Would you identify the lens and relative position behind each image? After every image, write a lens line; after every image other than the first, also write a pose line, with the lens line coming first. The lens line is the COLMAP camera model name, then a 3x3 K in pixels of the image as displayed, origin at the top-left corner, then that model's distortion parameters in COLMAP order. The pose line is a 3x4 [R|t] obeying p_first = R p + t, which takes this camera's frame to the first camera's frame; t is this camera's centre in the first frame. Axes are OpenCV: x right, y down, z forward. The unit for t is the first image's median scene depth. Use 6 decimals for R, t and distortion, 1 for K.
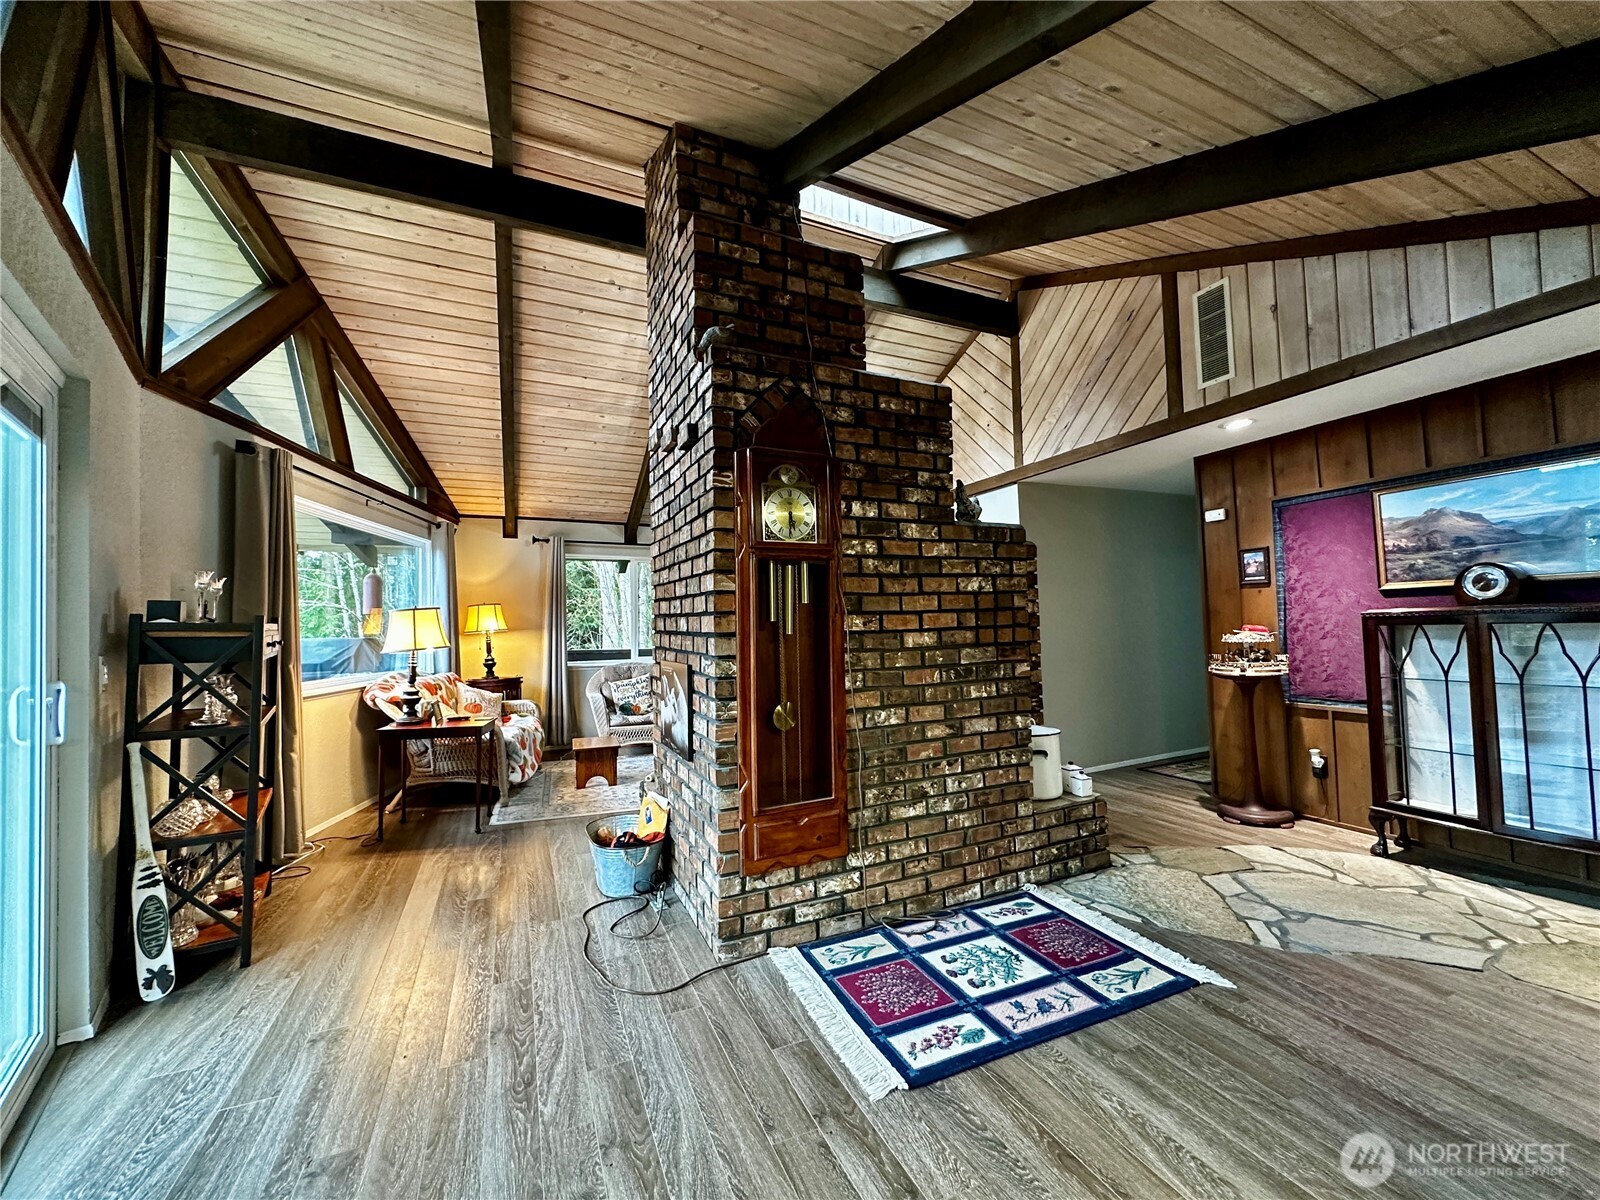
lens RADIAL K [[638.5, 0, 796.0], [0, 638.5, 598.1], [0, 0, 1]] dist [-0.004540, 0.000955]
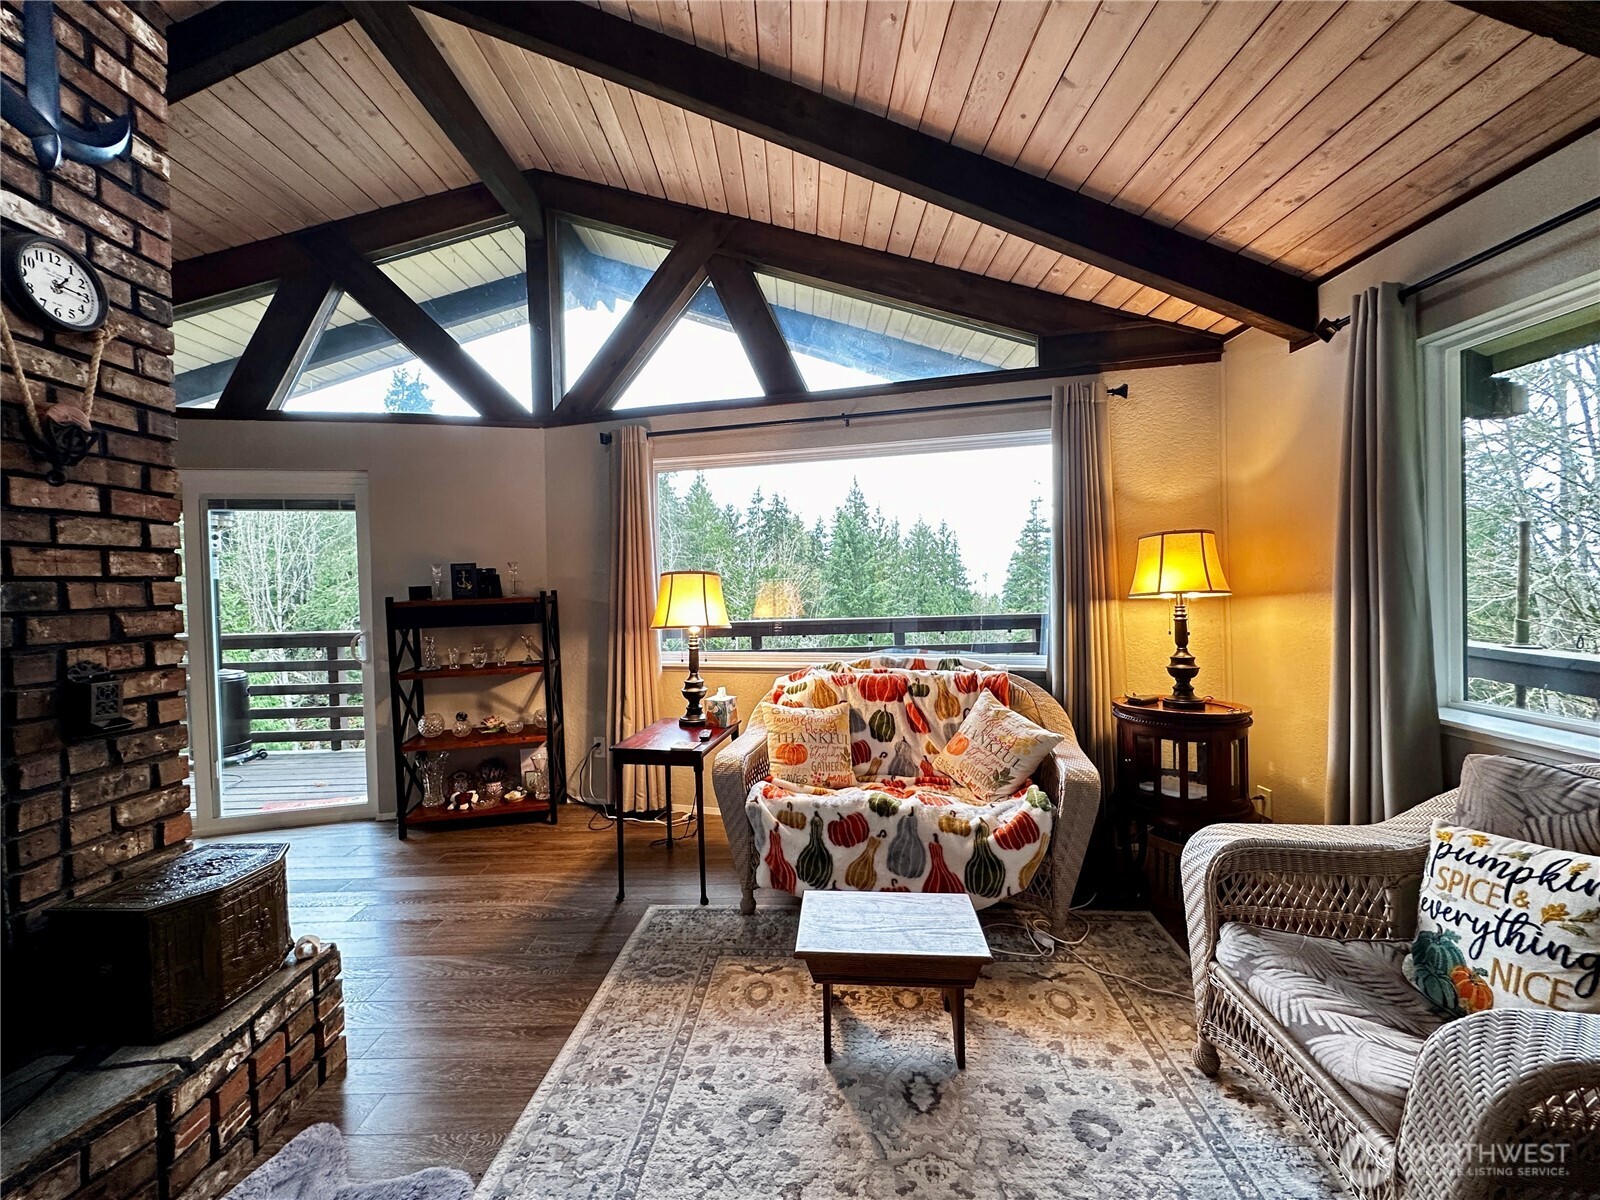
lens RADIAL K [[638.5, 0, 798.0], [0, 638.5, 598.6], [0, 0, 1]] dist [-0.004540, 0.000955]
pose [[-0.410089, 0.047153, -0.910826, 0.054395], [0.073024, 0.997154, 0.018744, 0.059003], [0.909117, -0.058826, -0.412366, 2.033287]]
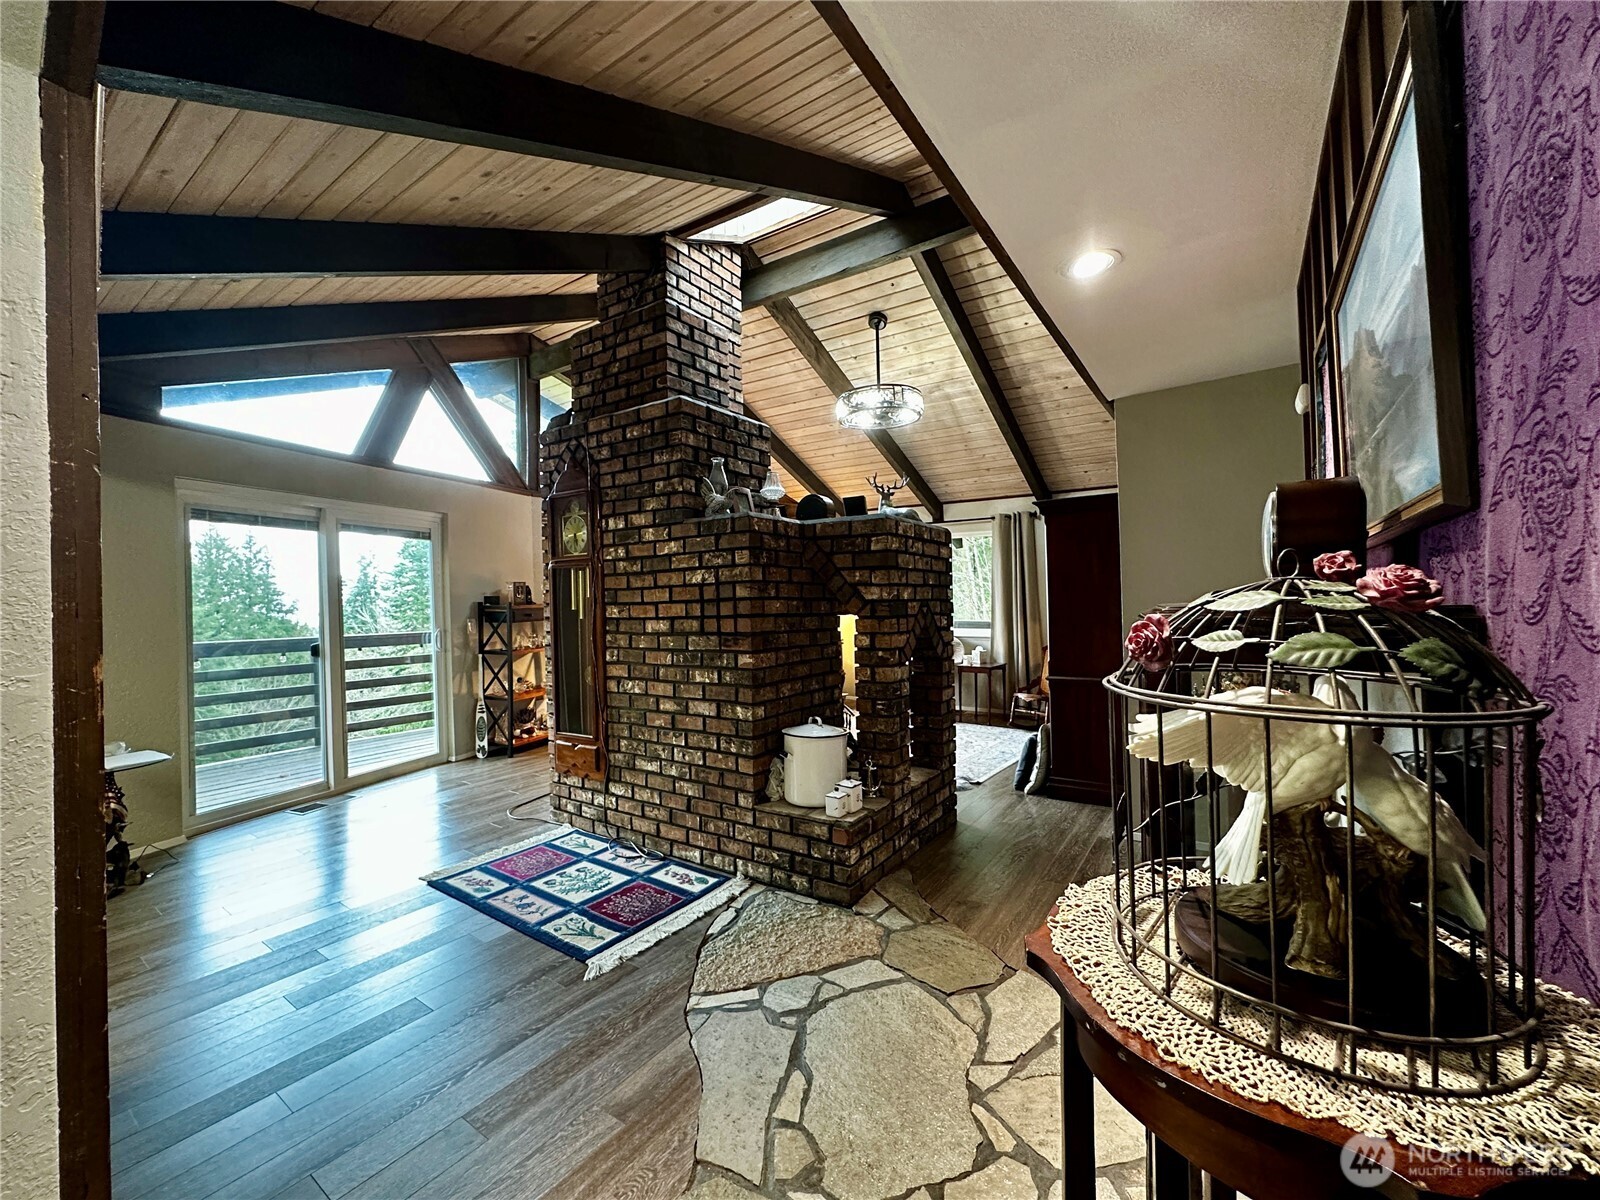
lens RADIAL K [[638.5, 0, 792.6], [0, 638.5, 598.4], [0, 0, 1]] dist [-0.004540, 0.000955]
pose [[0.516237, 0.007231, -0.856415, 1.317861], [0.045774, 0.998302, 0.036021, -0.017457], [0.855222, -0.057796, 0.515029, 0.601556]]
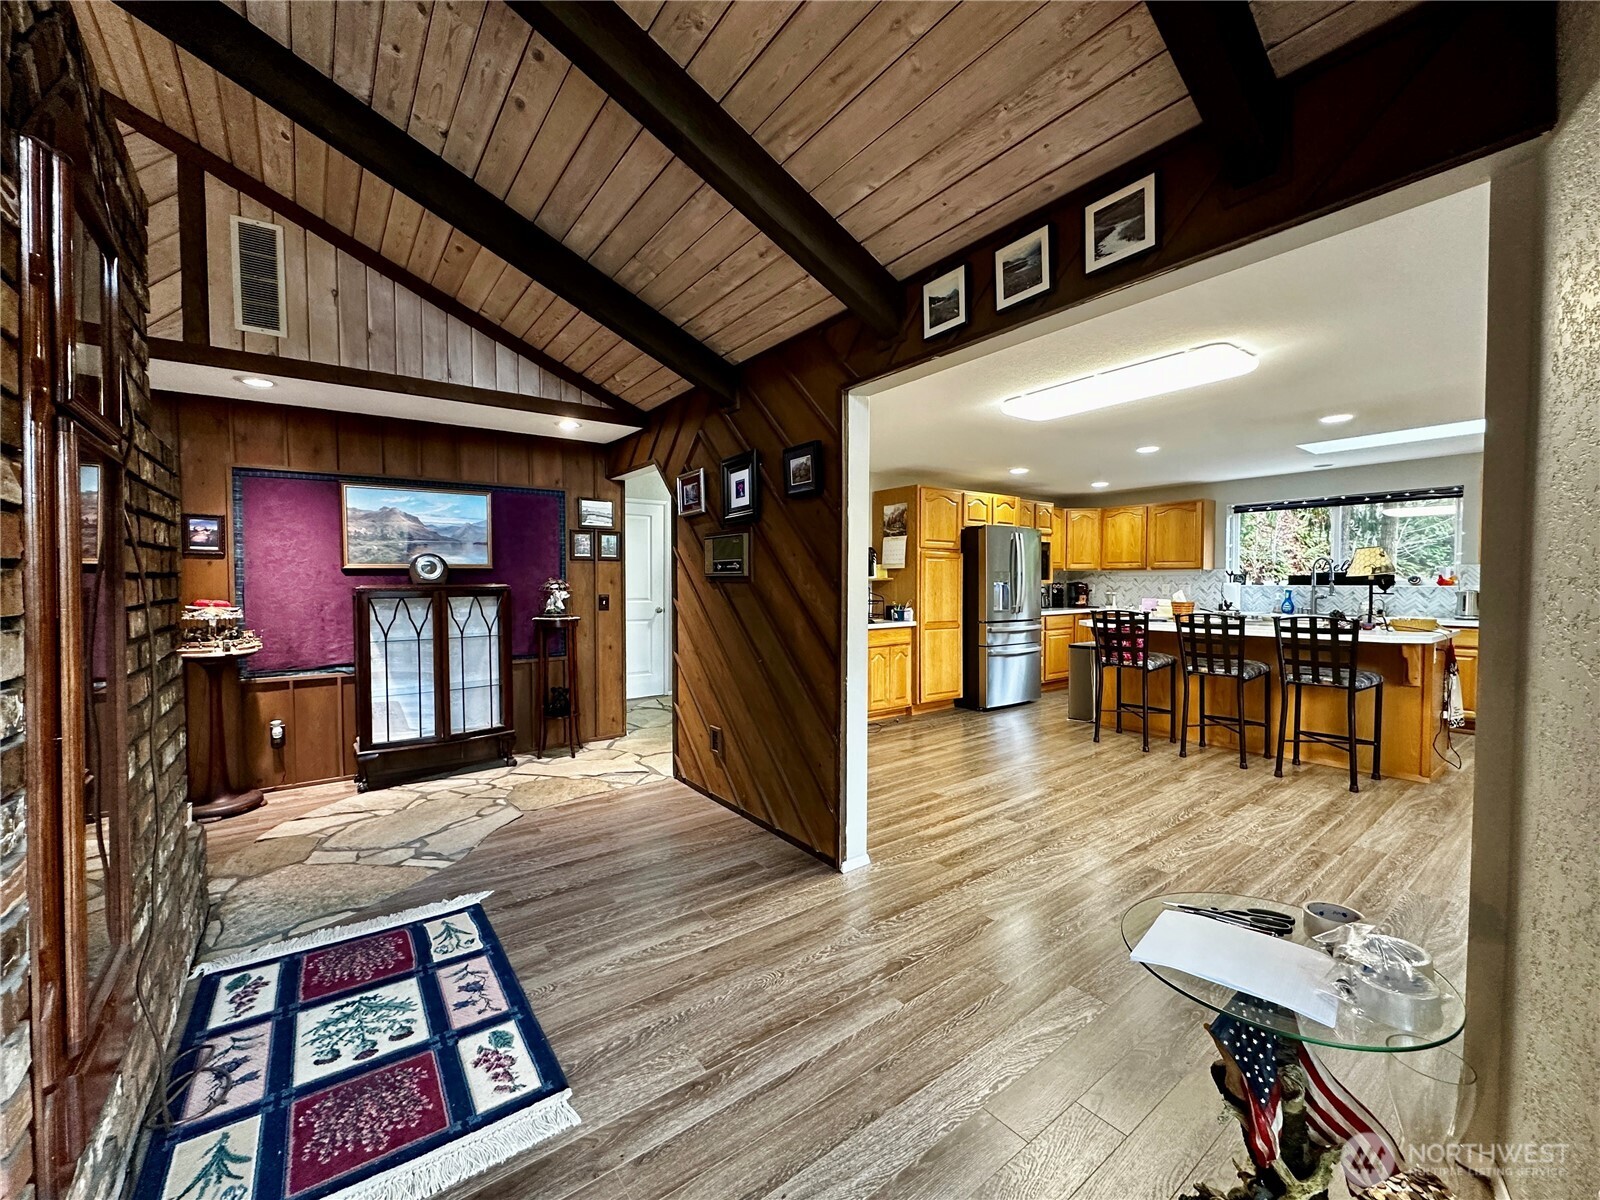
lens RADIAL K [[638.5, 0, 799.4], [0, 638.5, 599.1], [0, 0, 1]] dist [-0.004540, 0.000955]
pose [[-0.221641, -0.002968, 0.975124, -0.485206], [-0.031661, 0.999490, -0.004154, 0.025462], [-0.974614, -0.031794, -0.221622, 0.541941]]
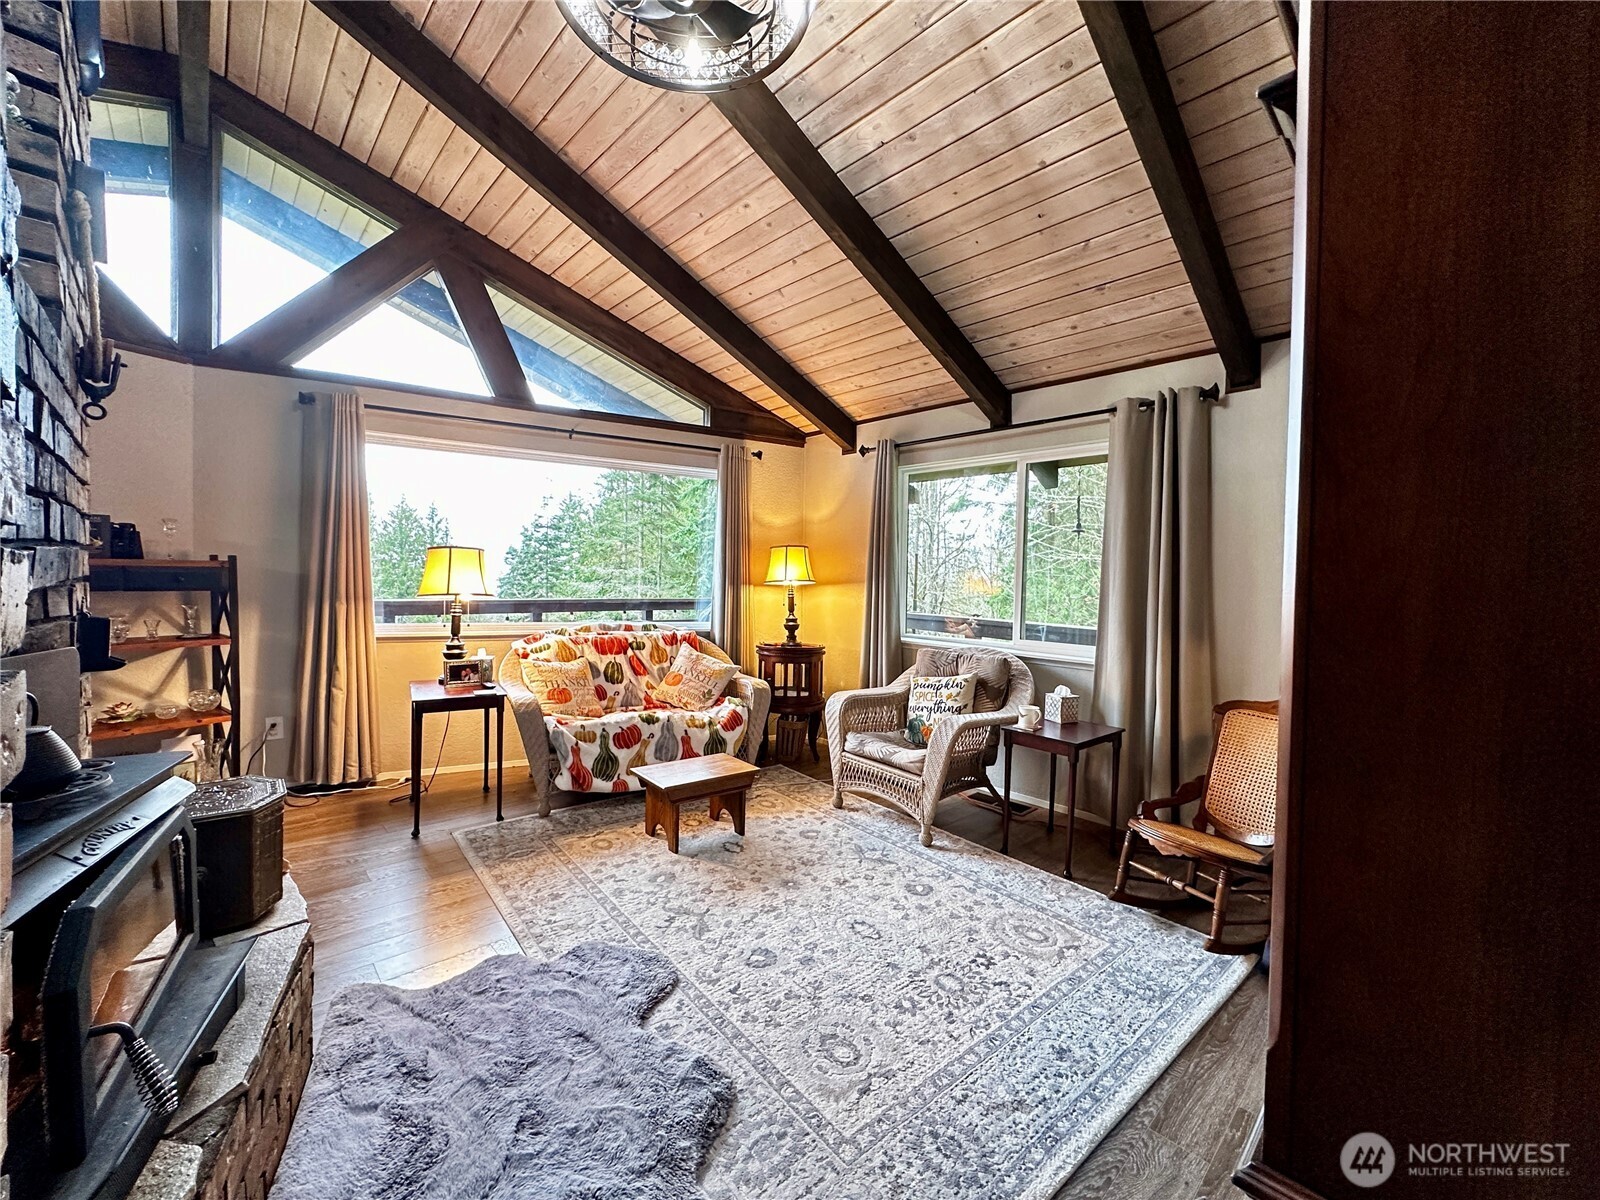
lens RADIAL K [[638.5, 0, 797.0], [0, 638.5, 597.8], [0, 0, 1]] dist [-0.004540, 0.000955]
pose [[0.324853, 0.049391, -0.944474, 0.507924], [0.016613, 0.998183, 0.057914, 0.057584], [0.945619, -0.034504, 0.323442, 1.644206]]
